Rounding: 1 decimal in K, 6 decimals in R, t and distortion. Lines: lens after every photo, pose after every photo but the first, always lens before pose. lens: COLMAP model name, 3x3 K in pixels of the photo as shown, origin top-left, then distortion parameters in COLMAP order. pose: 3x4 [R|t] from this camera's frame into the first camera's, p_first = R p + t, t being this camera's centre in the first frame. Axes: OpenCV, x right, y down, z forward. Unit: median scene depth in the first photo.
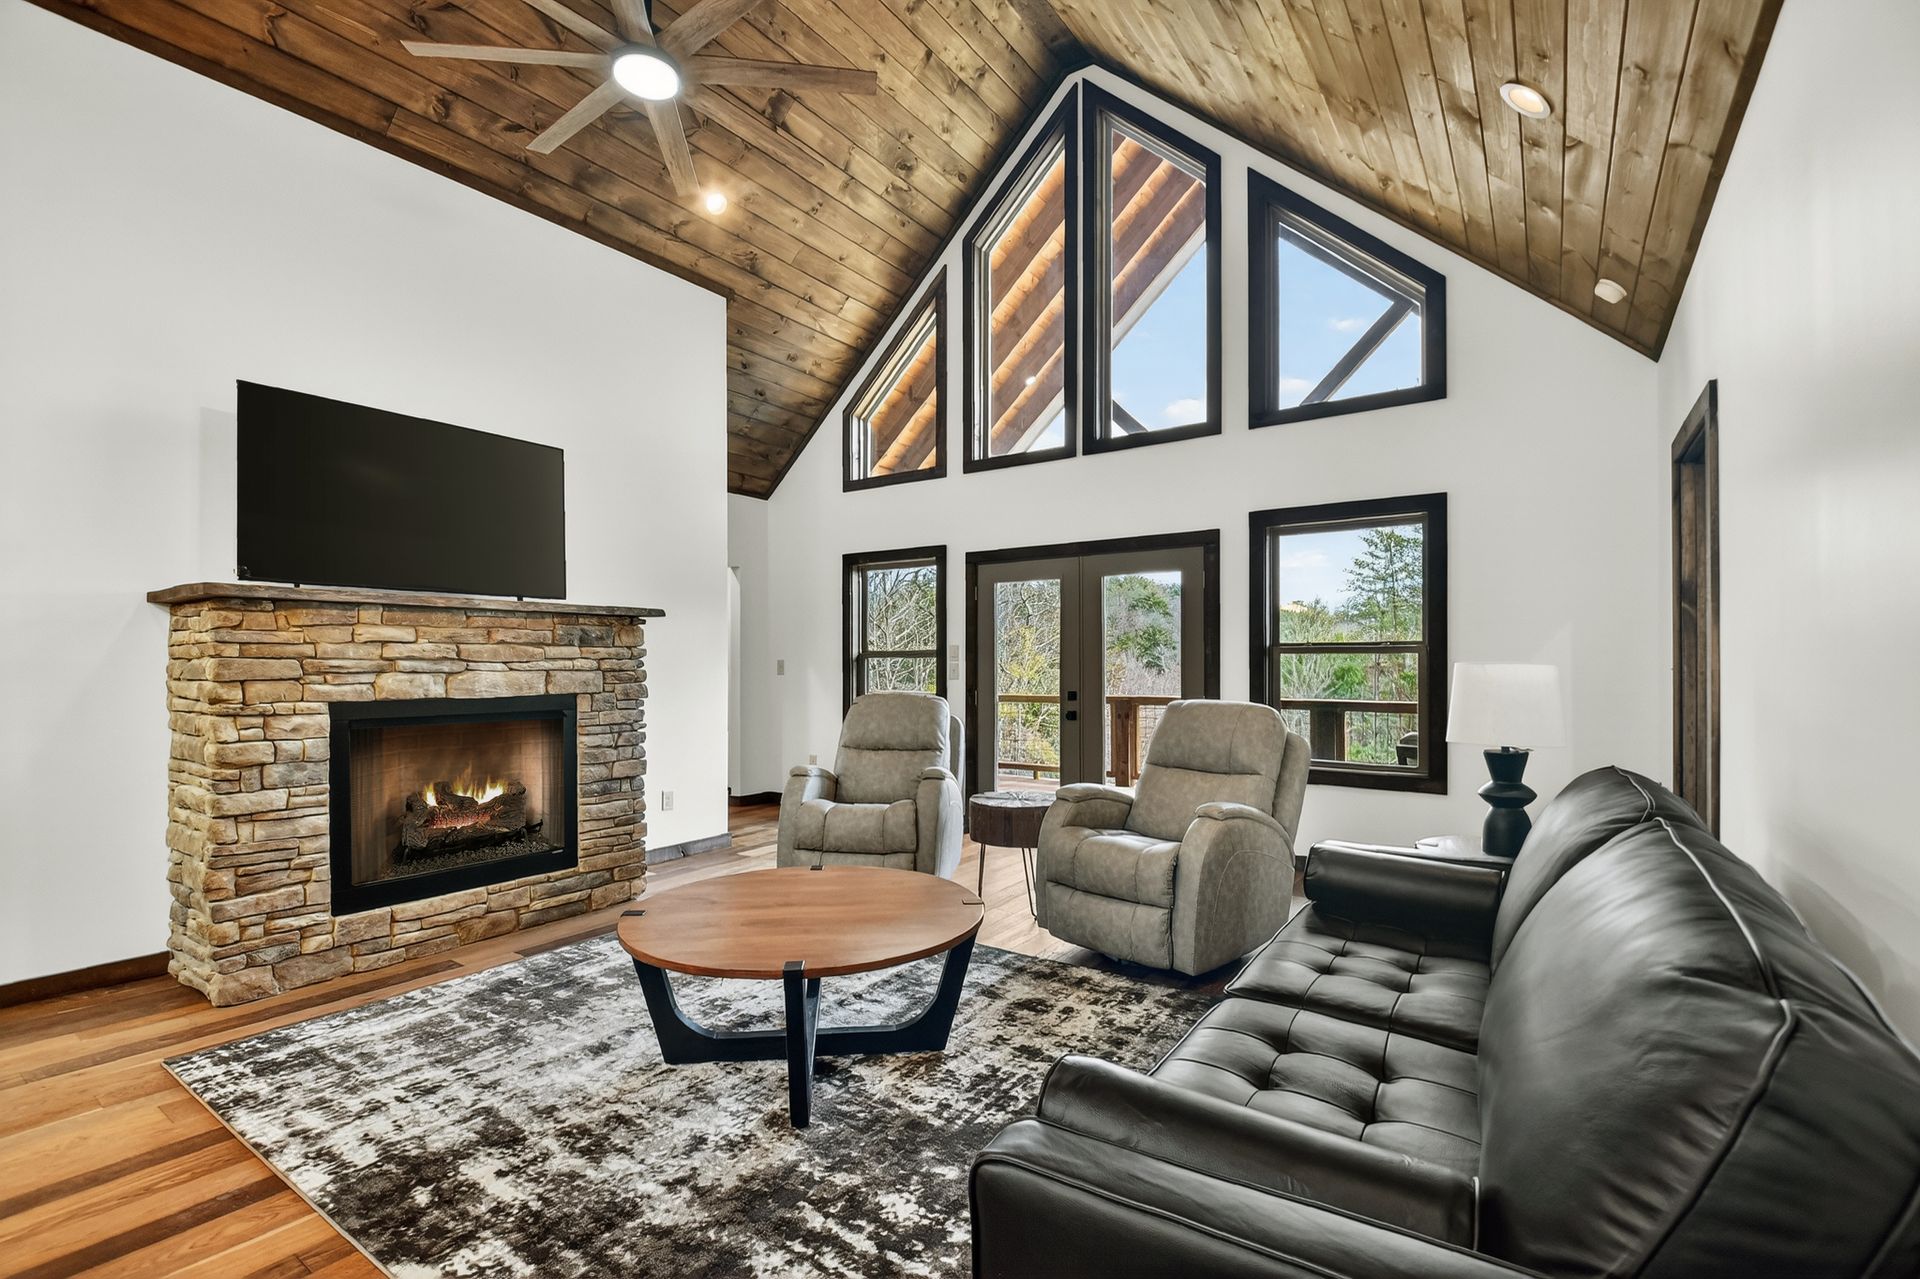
lens RADIAL K [[858.5, 0, 944.7], [0, 858.5, 646.7], [0, 0, 1]] dist [0.001194, -0.022308]
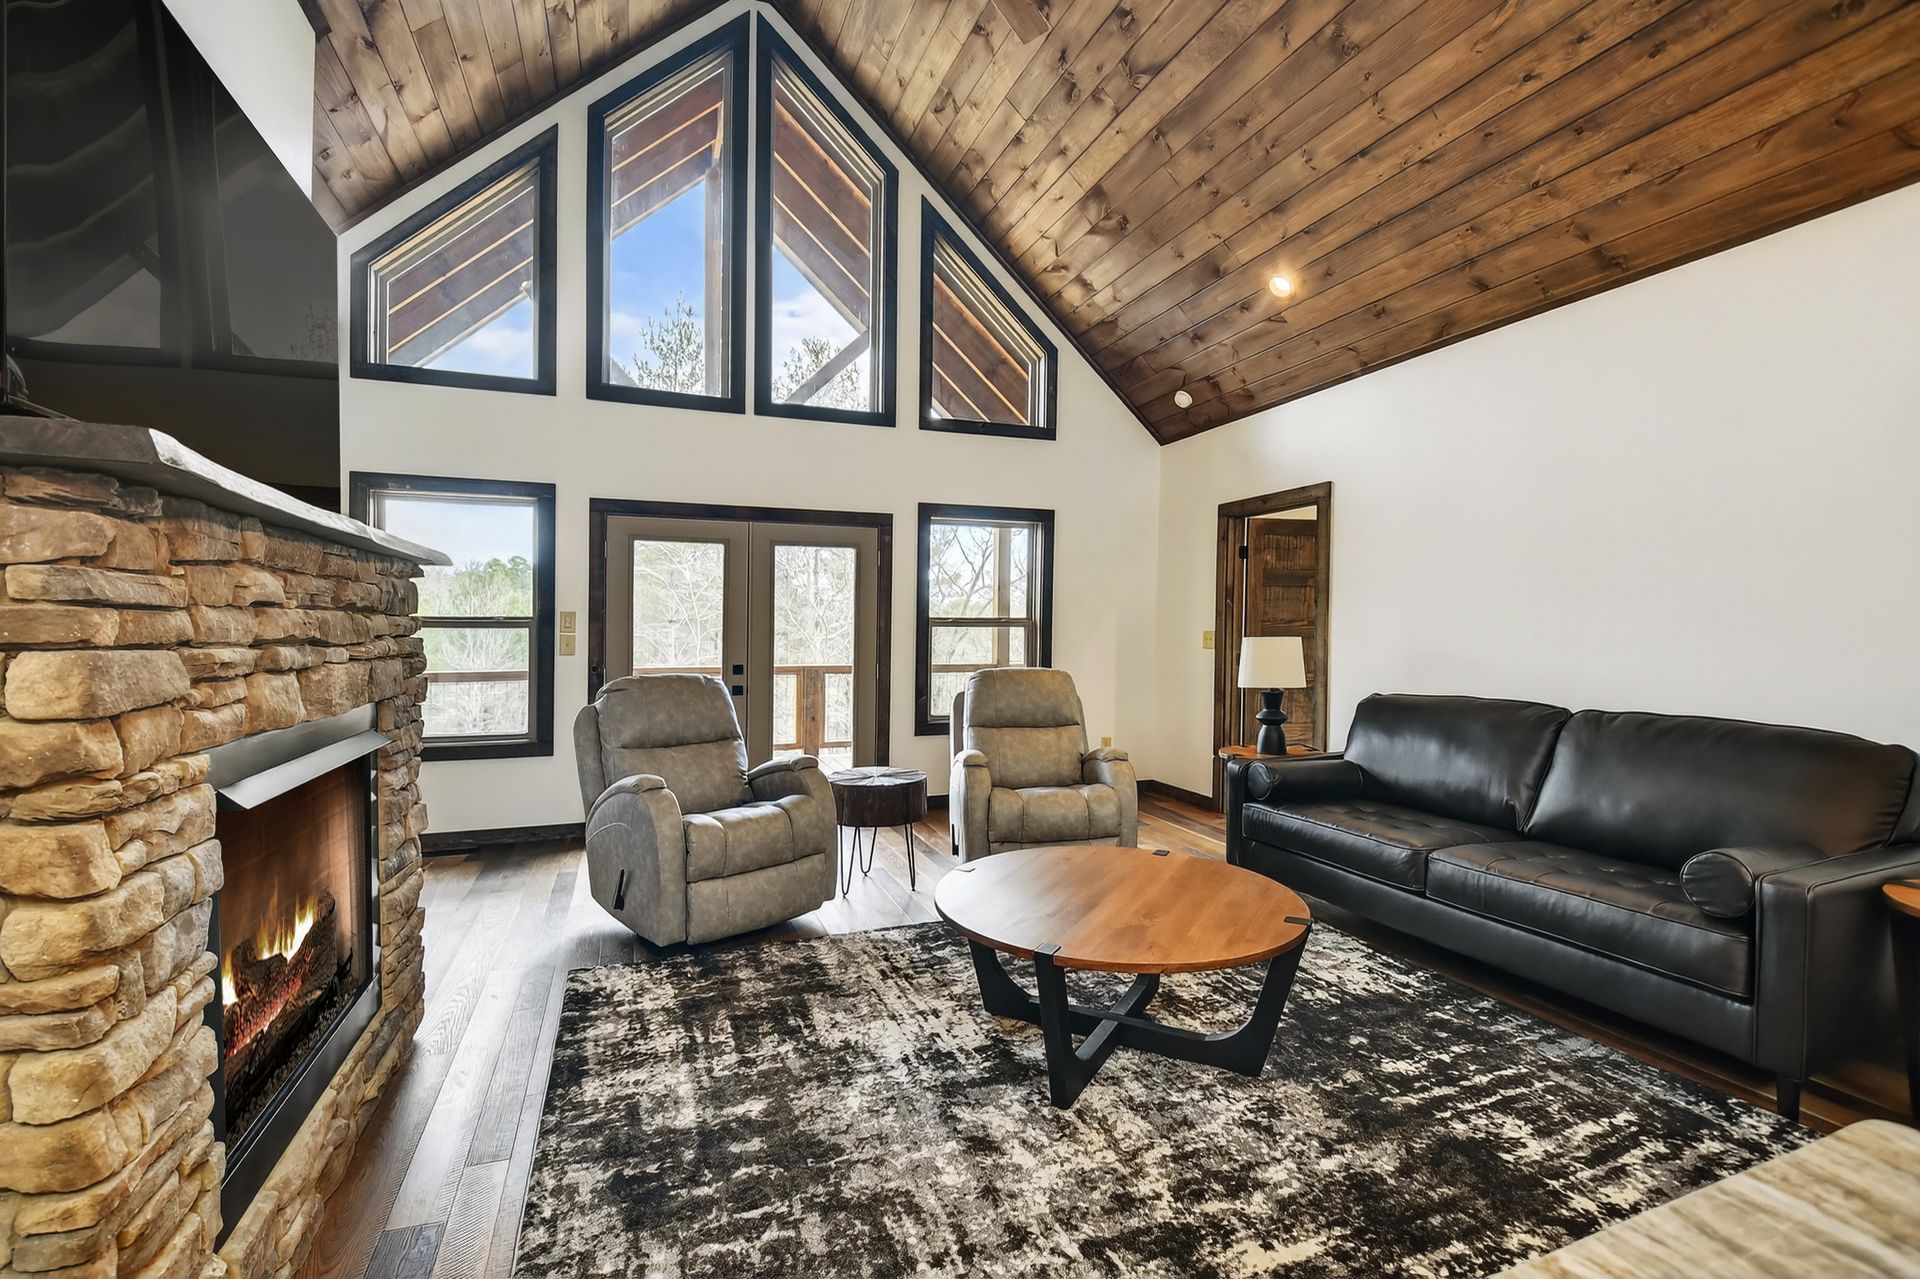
lens RADIAL K [[858.5, 0, 944.7], [0, 858.5, 646.7], [0, 0, 1]] dist [0.001194, -0.022308]
pose [[0.569853, -0.015697, 0.821596, -0.906419], [-0.020324, 0.999242, 0.033187, -0.007017], [-0.821495, -0.035610, 0.569103, 0.514534]]
